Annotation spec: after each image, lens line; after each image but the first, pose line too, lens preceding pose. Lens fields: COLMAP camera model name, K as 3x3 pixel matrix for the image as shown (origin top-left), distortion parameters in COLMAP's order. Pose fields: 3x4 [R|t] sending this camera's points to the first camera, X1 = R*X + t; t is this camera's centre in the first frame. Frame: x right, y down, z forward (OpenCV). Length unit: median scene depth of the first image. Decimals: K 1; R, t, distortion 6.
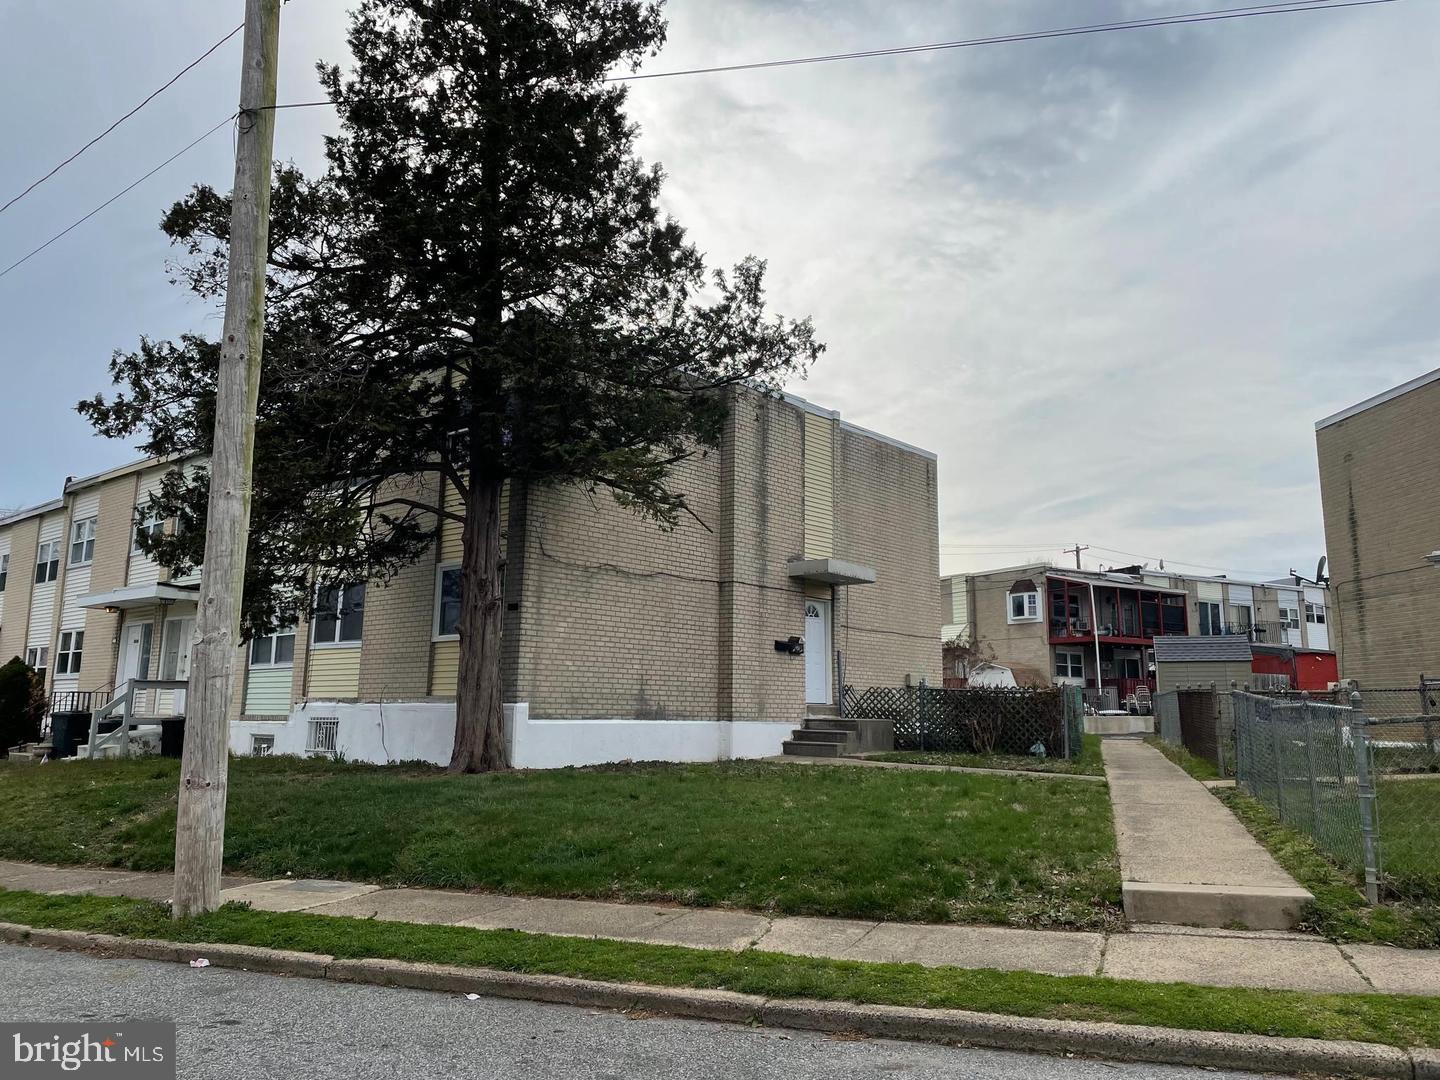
lens RADIAL K [[1089.2, 0, 720.5], [0, 1089.2, 539.0], [0, 0, 1]] dist [0.043701, -0.025763]
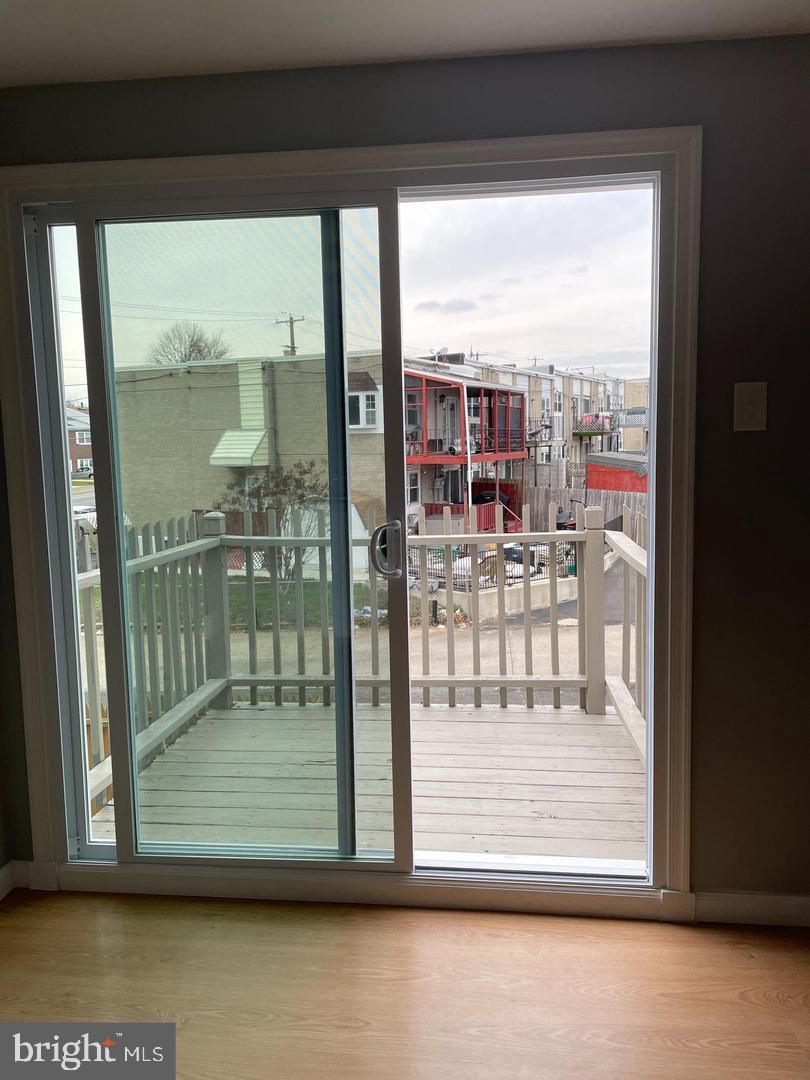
lens RADIAL K [[816.9, 0, 406.8], [0, 816.9, 539.9], [0, 0, 1]] dist [0.043701, -0.025763]
pose [[0.832143, -0.100732, 0.545335, 0.003341], [-0.055792, 0.963169, 0.263047, 0.000226], [-0.551747, -0.249318, 0.795874, 0.533417]]
